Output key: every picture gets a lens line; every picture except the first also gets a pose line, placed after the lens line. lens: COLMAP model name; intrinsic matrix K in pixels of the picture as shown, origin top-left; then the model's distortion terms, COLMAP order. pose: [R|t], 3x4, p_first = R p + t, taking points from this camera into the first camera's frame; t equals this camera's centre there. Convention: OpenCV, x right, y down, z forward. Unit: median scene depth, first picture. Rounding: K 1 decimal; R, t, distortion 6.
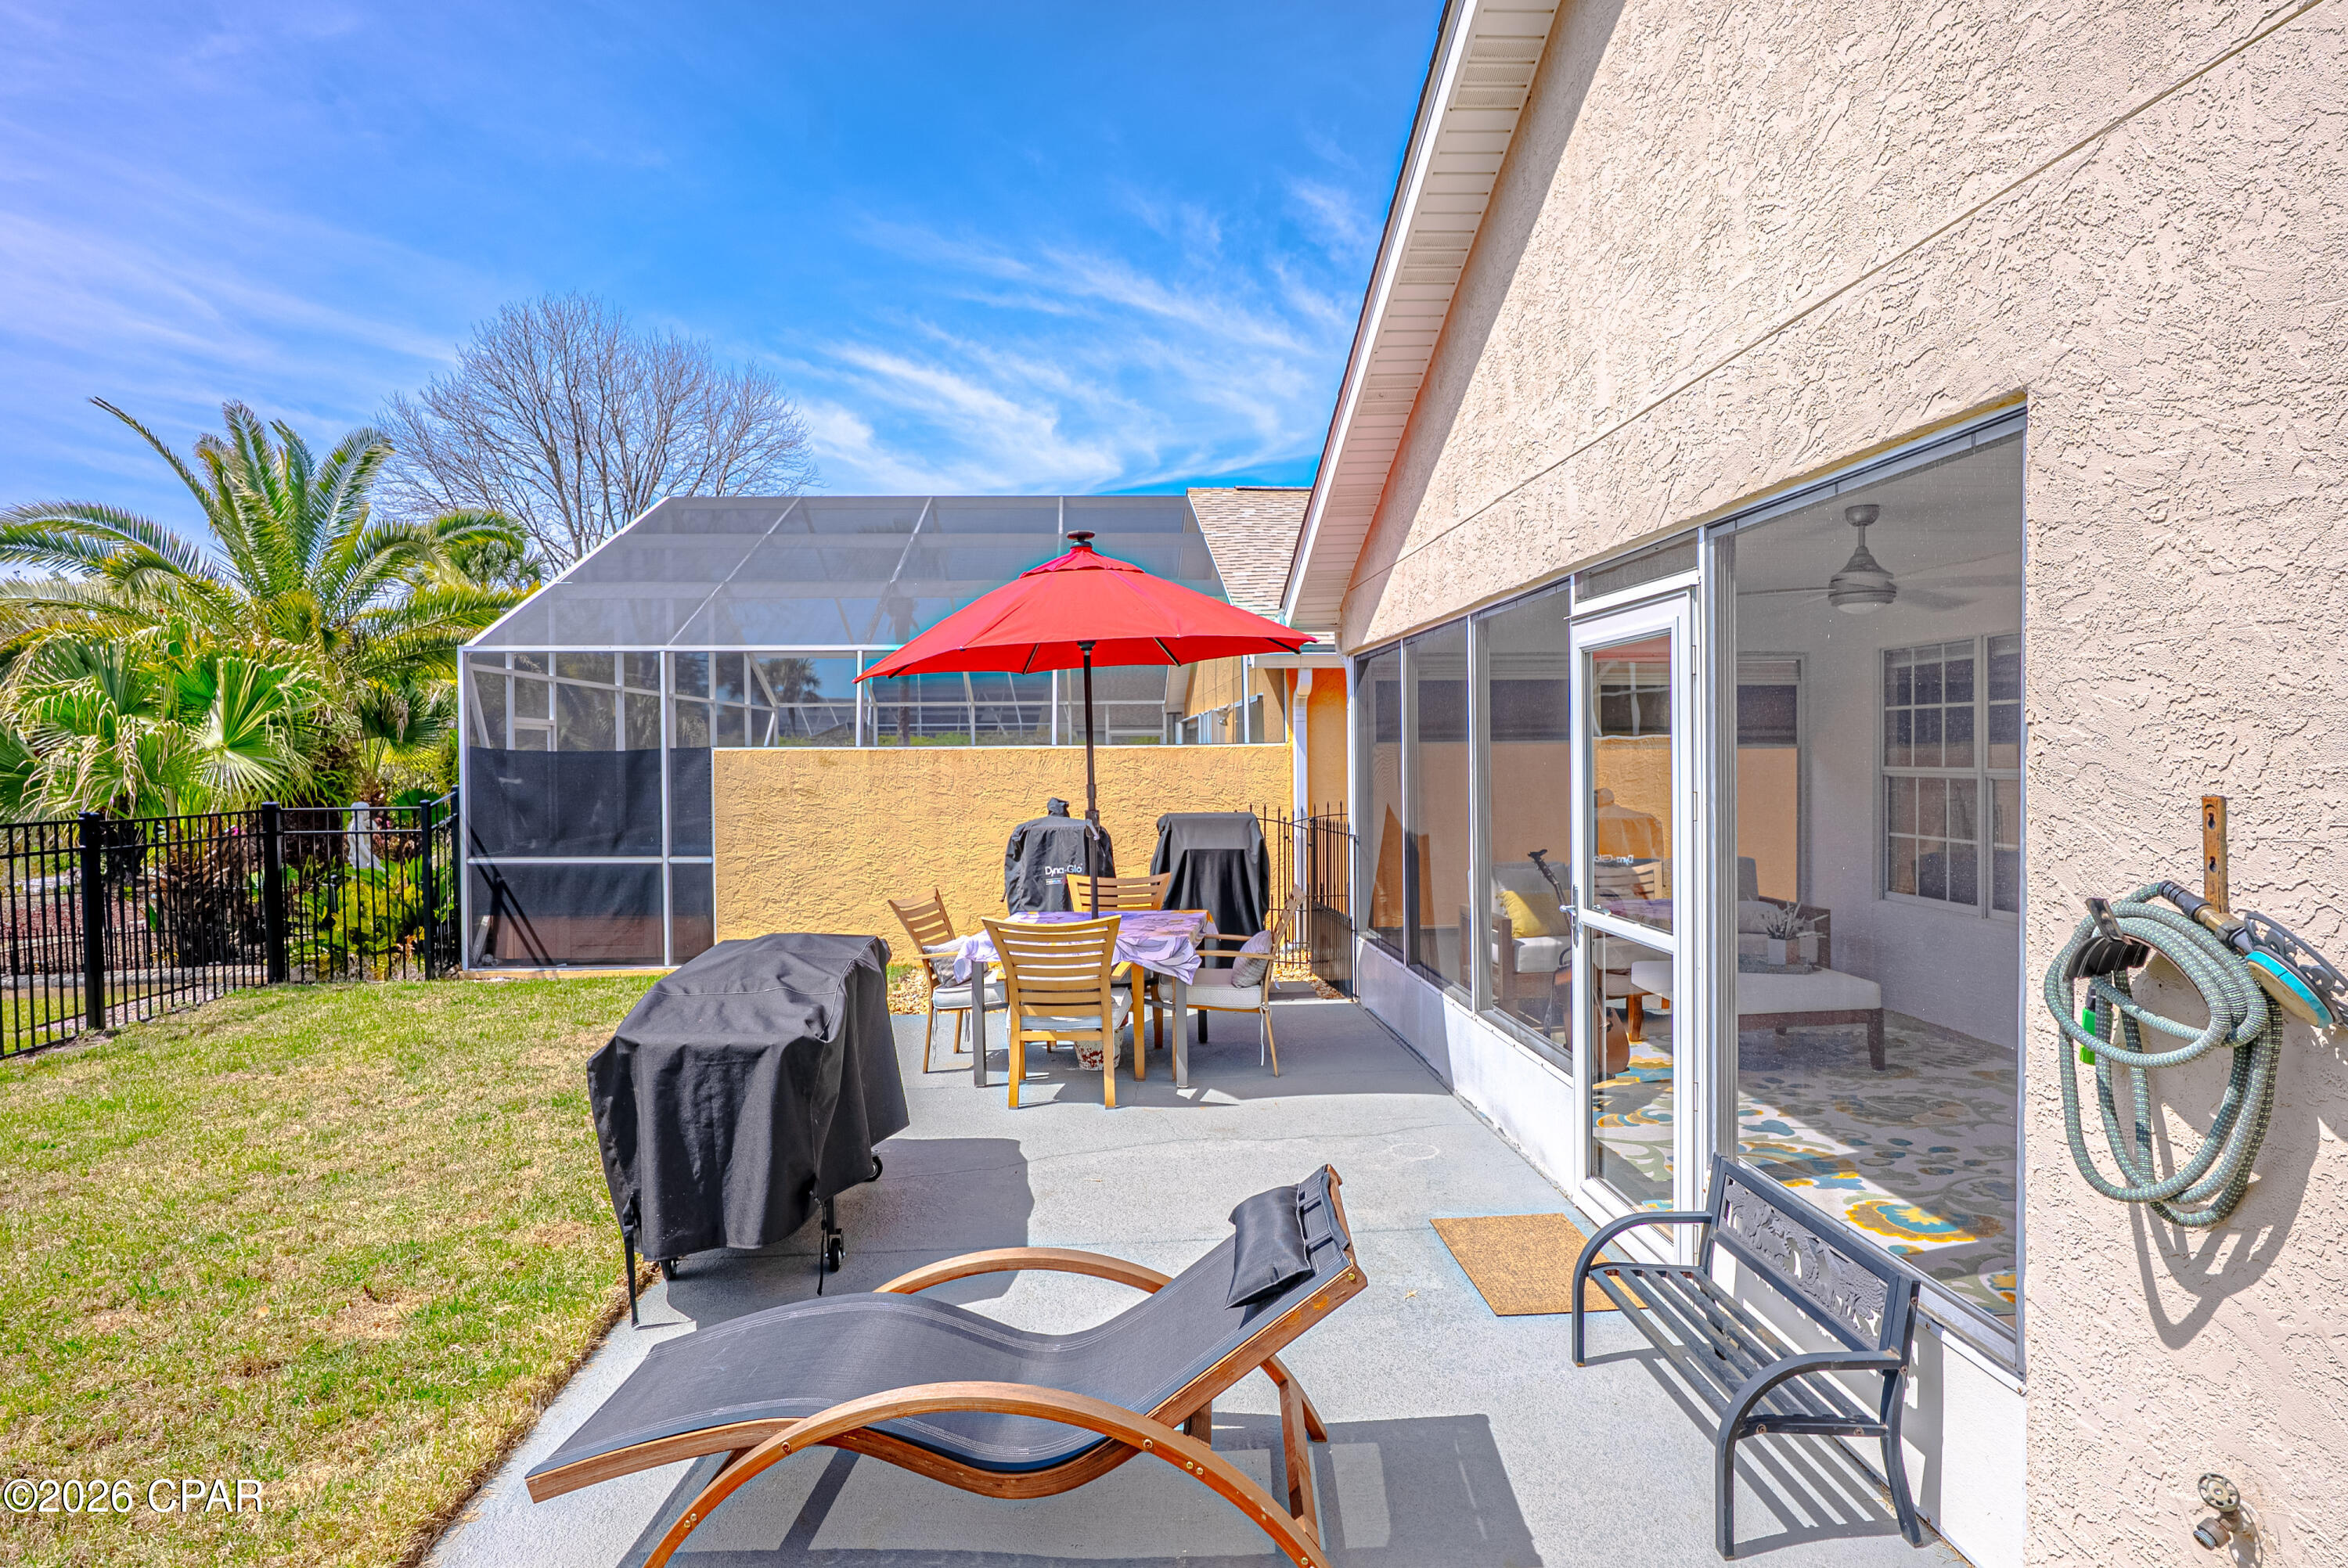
lens RADIAL K [[1356.1, 0, 1255.4], [0, 1356.1, 780.1], [0, 0, 1]] dist [-0.037386, 0.021916]
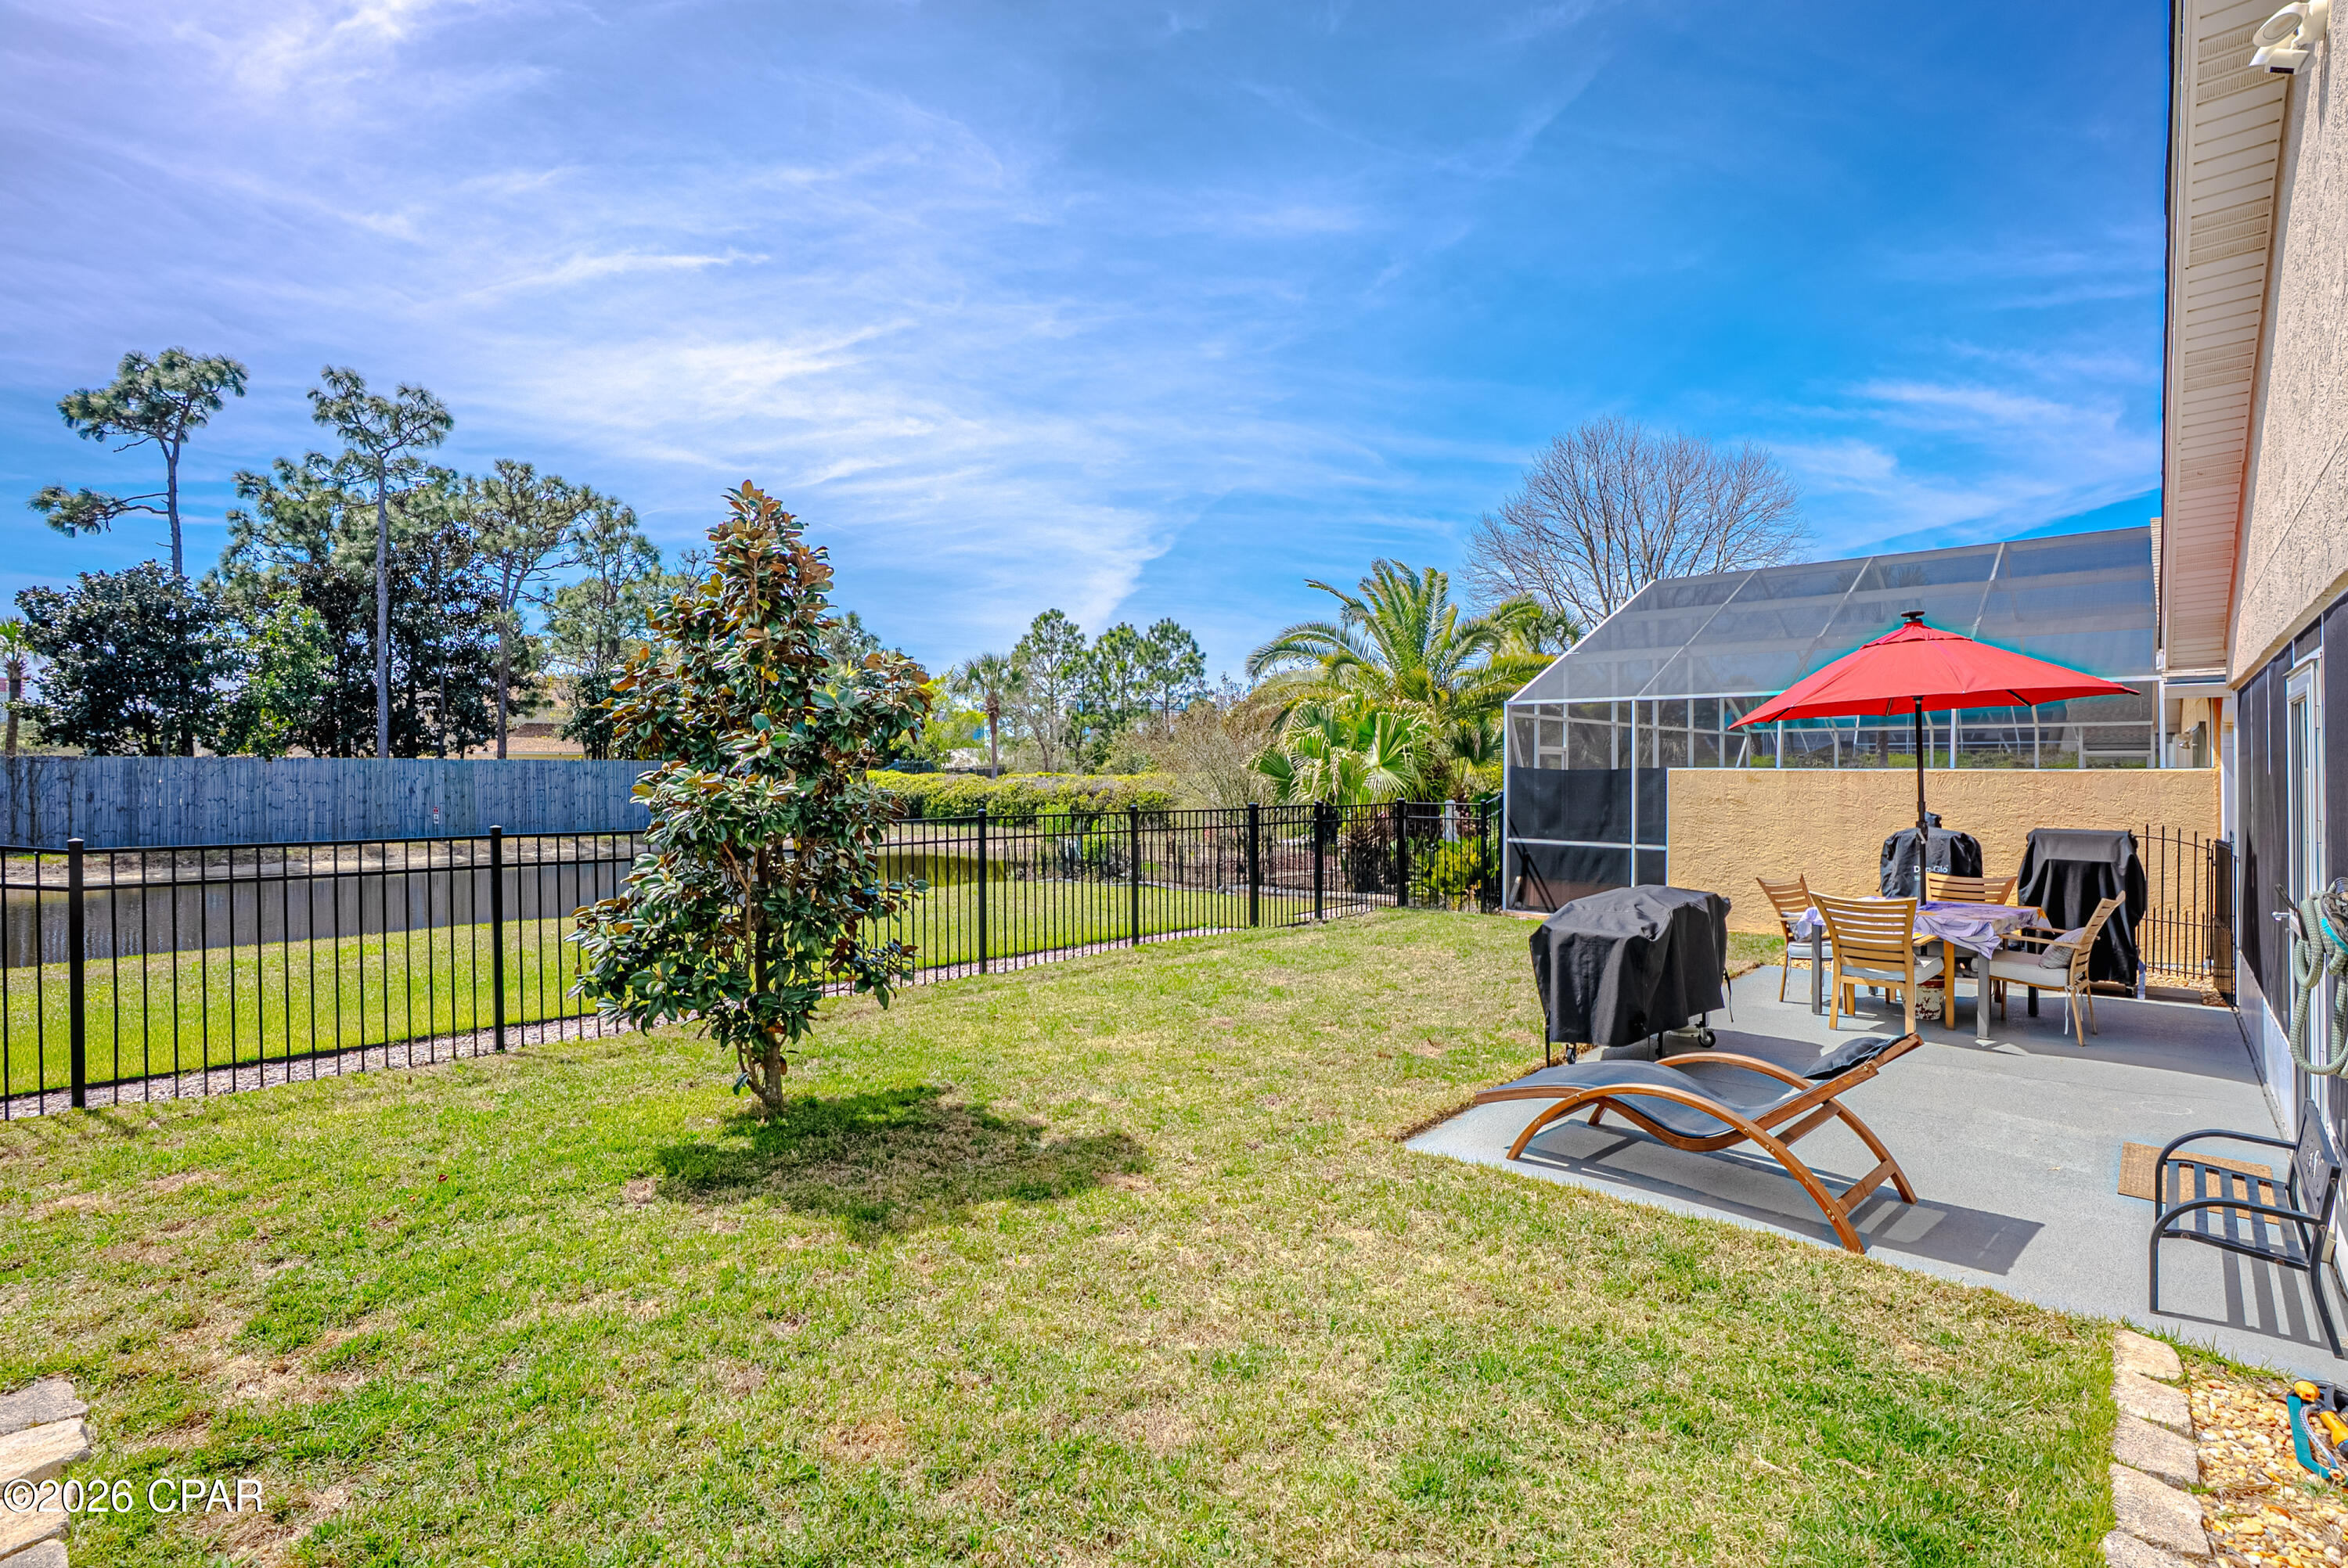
lens RADIAL K [[1153.8, 0, 1134.1], [0, 1153.8, 778.4], [0, 0, 1]] dist [0.000244, 0.000002]
pose [[0.647036, 0.013874, -0.762333, 0.145876], [-0.020749, 0.999785, 0.000585, -0.002467], [0.762177, 0.015439, 0.647184, -0.186788]]
